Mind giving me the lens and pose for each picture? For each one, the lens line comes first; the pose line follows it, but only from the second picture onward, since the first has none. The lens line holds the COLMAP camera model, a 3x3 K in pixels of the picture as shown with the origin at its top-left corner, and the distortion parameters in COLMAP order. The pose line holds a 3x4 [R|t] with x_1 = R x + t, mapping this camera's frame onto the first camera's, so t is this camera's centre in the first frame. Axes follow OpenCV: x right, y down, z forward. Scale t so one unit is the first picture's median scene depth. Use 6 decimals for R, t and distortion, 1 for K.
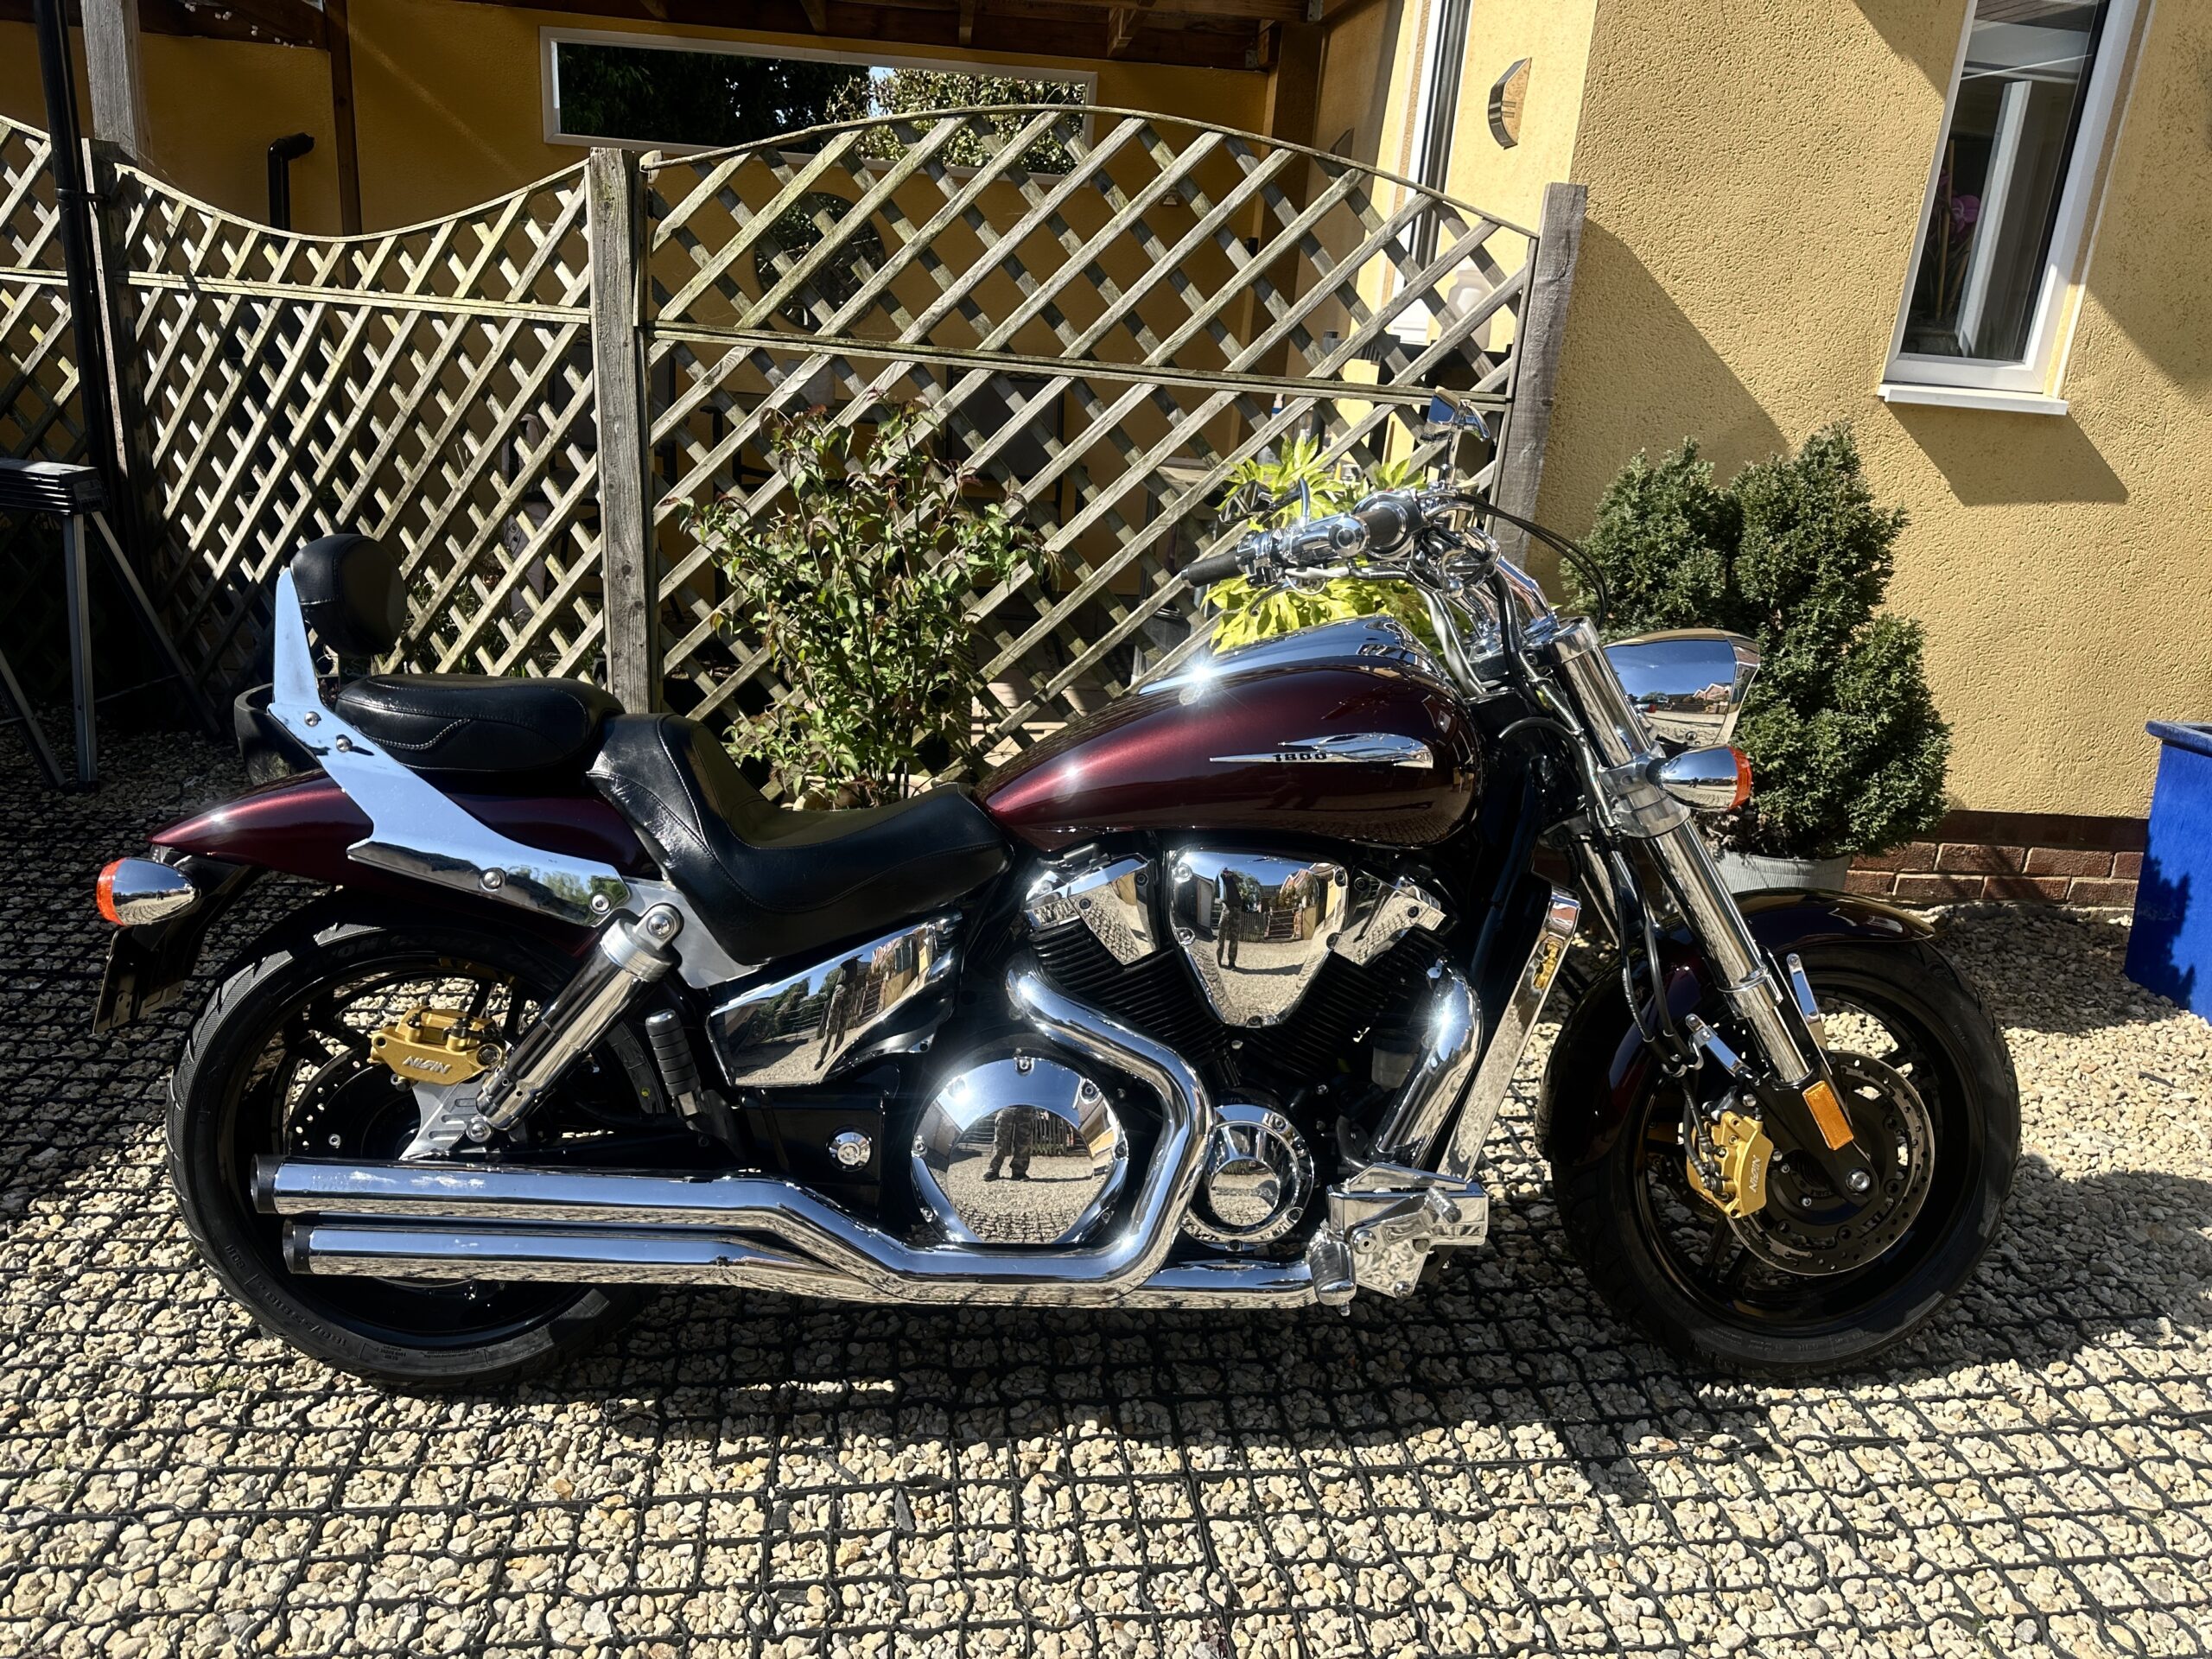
lens RADIAL K [[1554.3, 0, 1079.3], [0, 1554.3, 817.3], [0, 0, 1]] dist [0.008814, 0.002083]
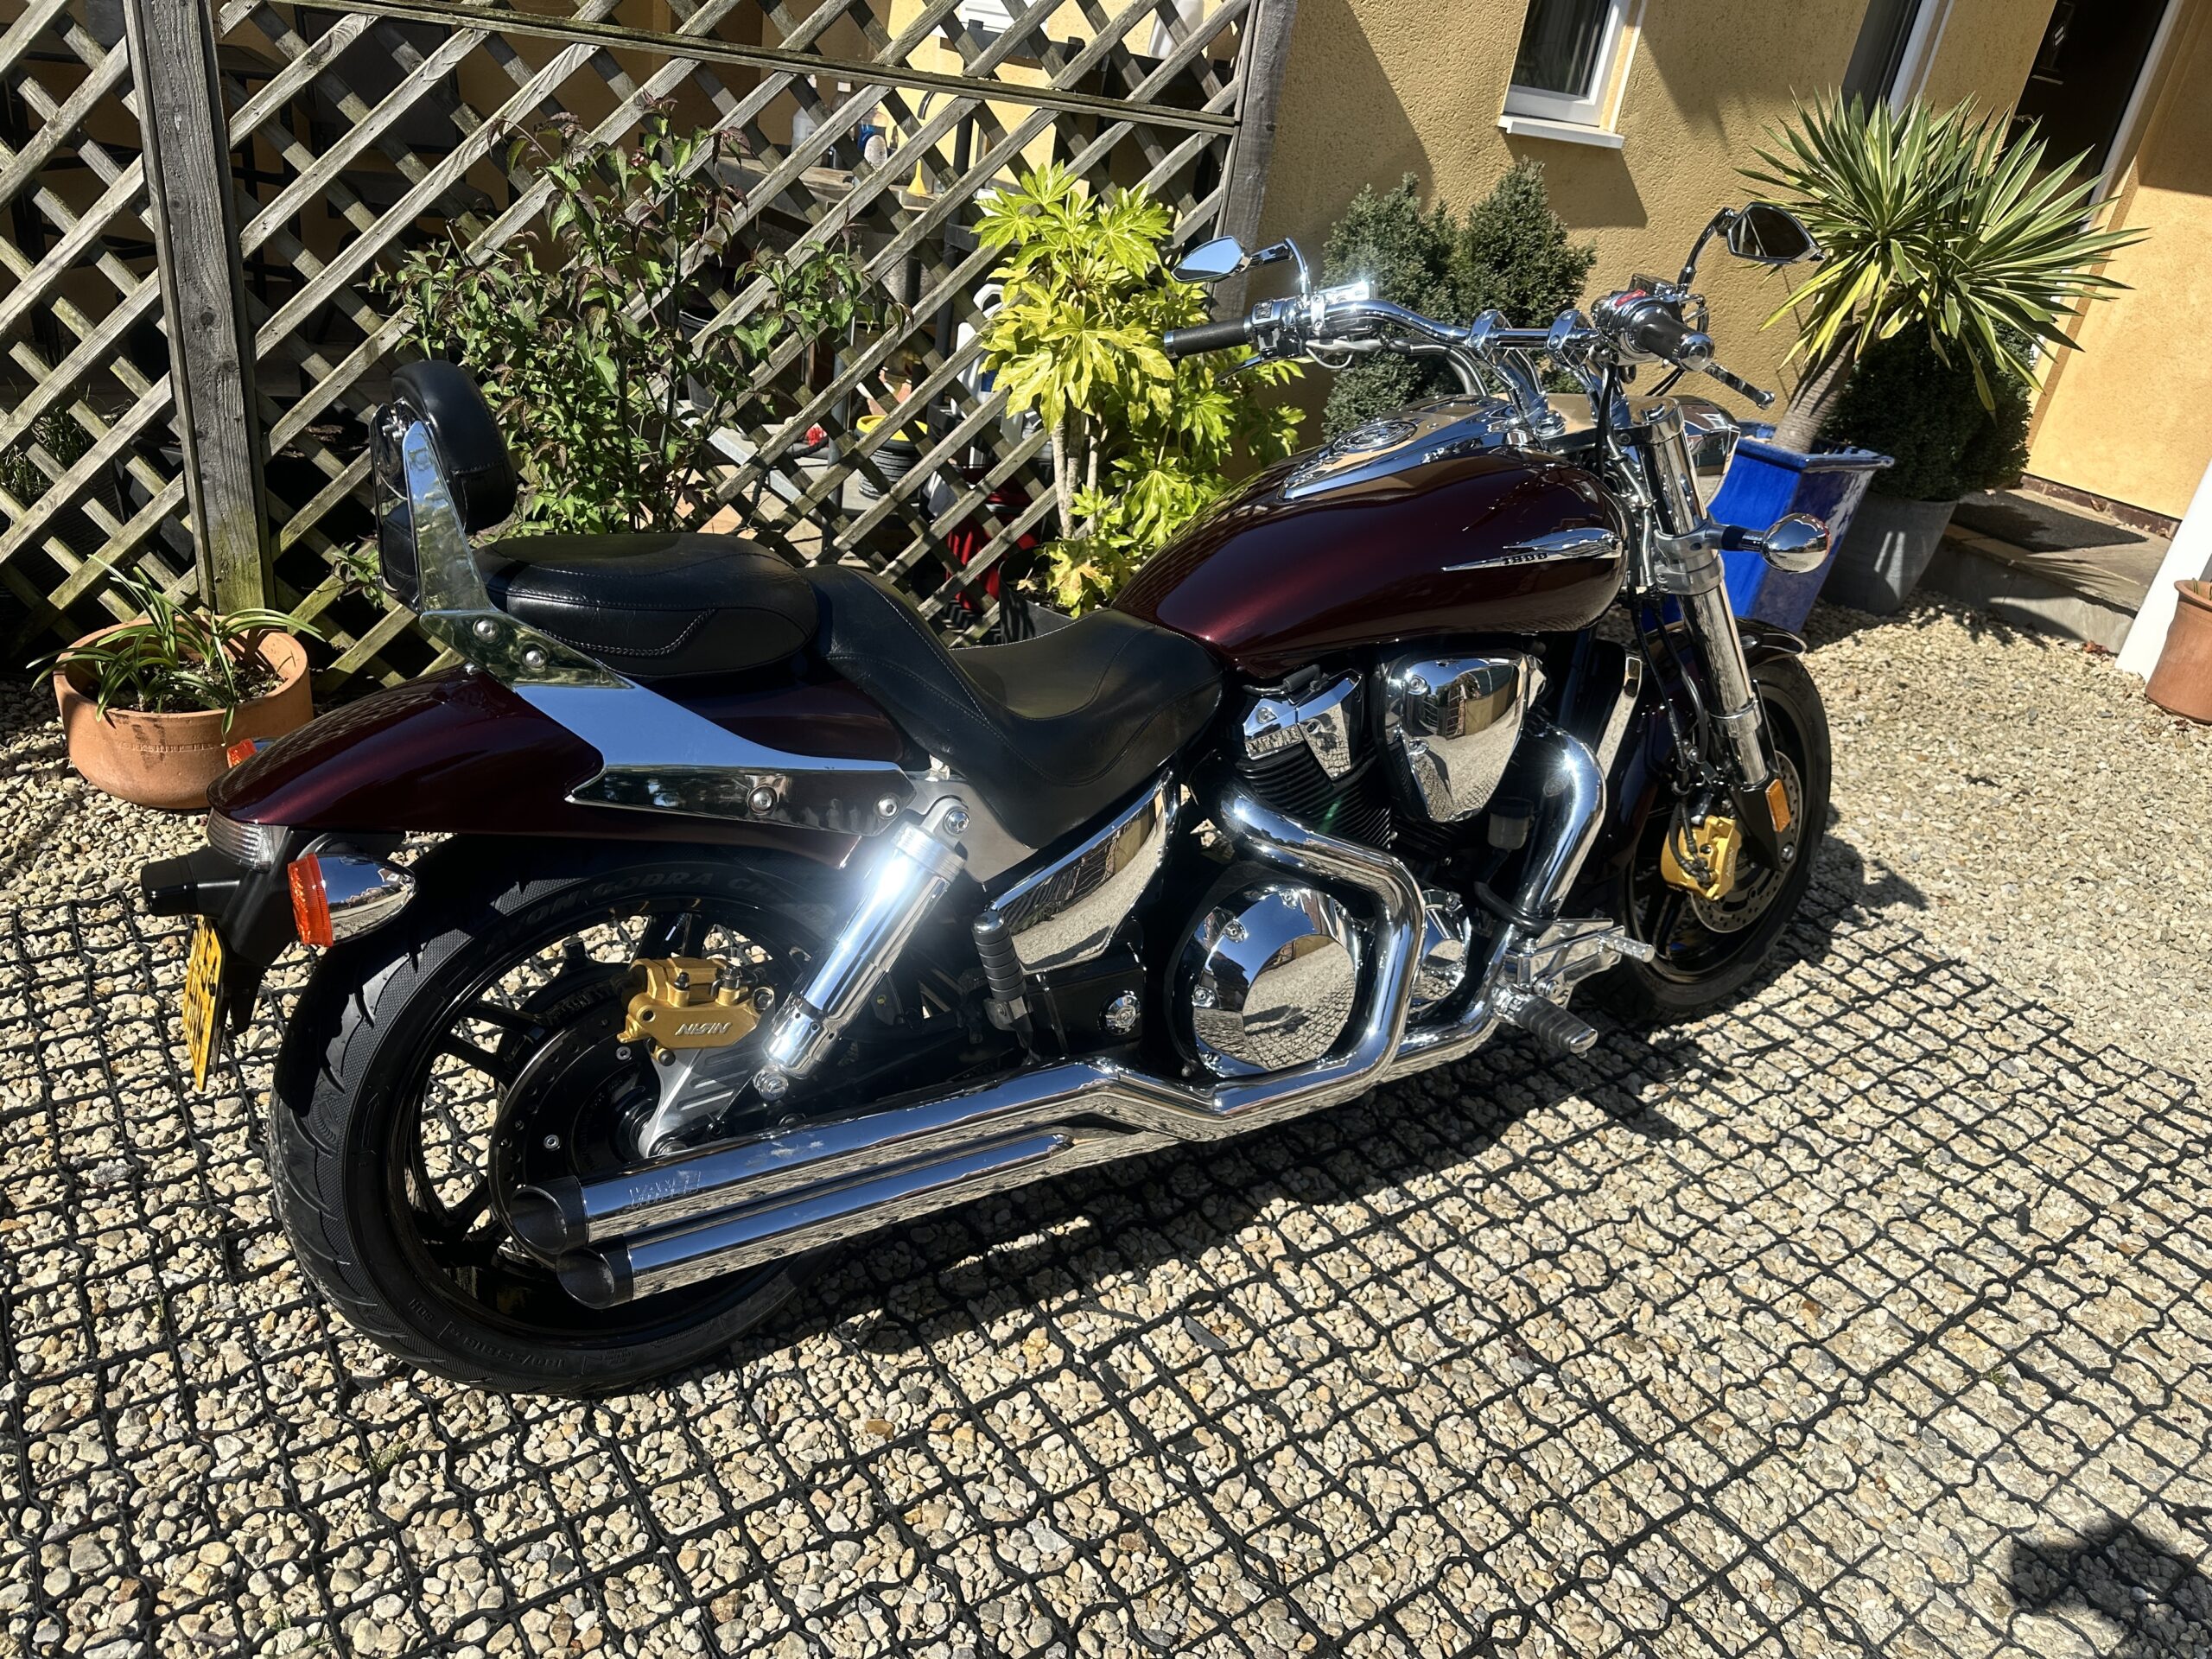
lens RADIAL K [[1539.1, 0, 1106.0], [0, 1539.1, 829.5], [0, 0, 1]] dist [0.113345, -0.171643]
pose [[0.878638, -0.169358, 0.446444, -0.526940], [0.074059, 0.972007, 0.222975, -0.101899], [-0.471709, -0.162851, 0.866585, 0.181552]]
